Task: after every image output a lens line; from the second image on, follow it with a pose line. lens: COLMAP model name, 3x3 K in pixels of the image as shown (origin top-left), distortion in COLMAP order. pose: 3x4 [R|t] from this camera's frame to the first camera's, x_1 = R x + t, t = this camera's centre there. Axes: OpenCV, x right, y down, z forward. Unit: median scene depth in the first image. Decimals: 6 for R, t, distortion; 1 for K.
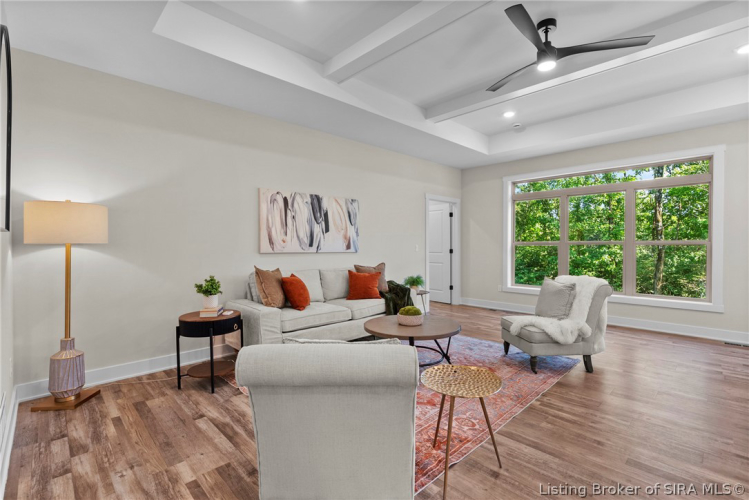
lens RADIAL K [[357.4, 0, 378.1], [0, 357.4, 251.9], [0, 0, 1]] dist [-0.014672, 0.001515]
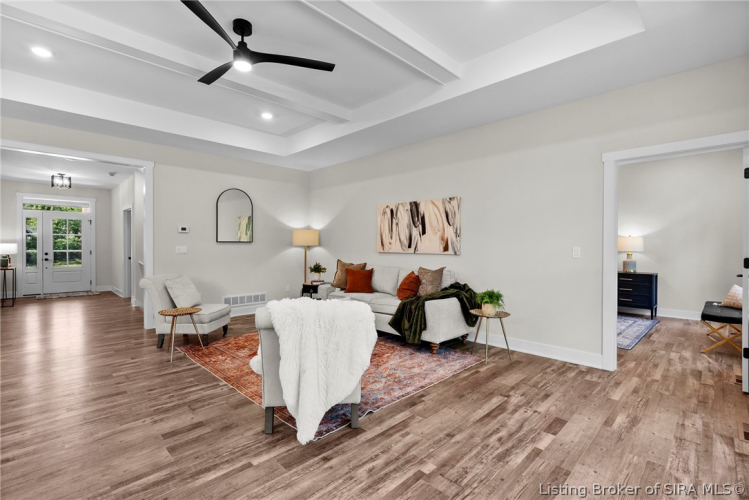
lens RADIAL K [[357.4, 0, 378.1], [0, 357.4, 251.9], [0, 0, 1]] dist [-0.014672, 0.001515]
pose [[-0.011711, 0.019035, -0.999750, 0.949314], [-0.020139, 0.999612, 0.019268, -0.021664], [0.999729, 0.020360, -0.011323, 0.903076]]
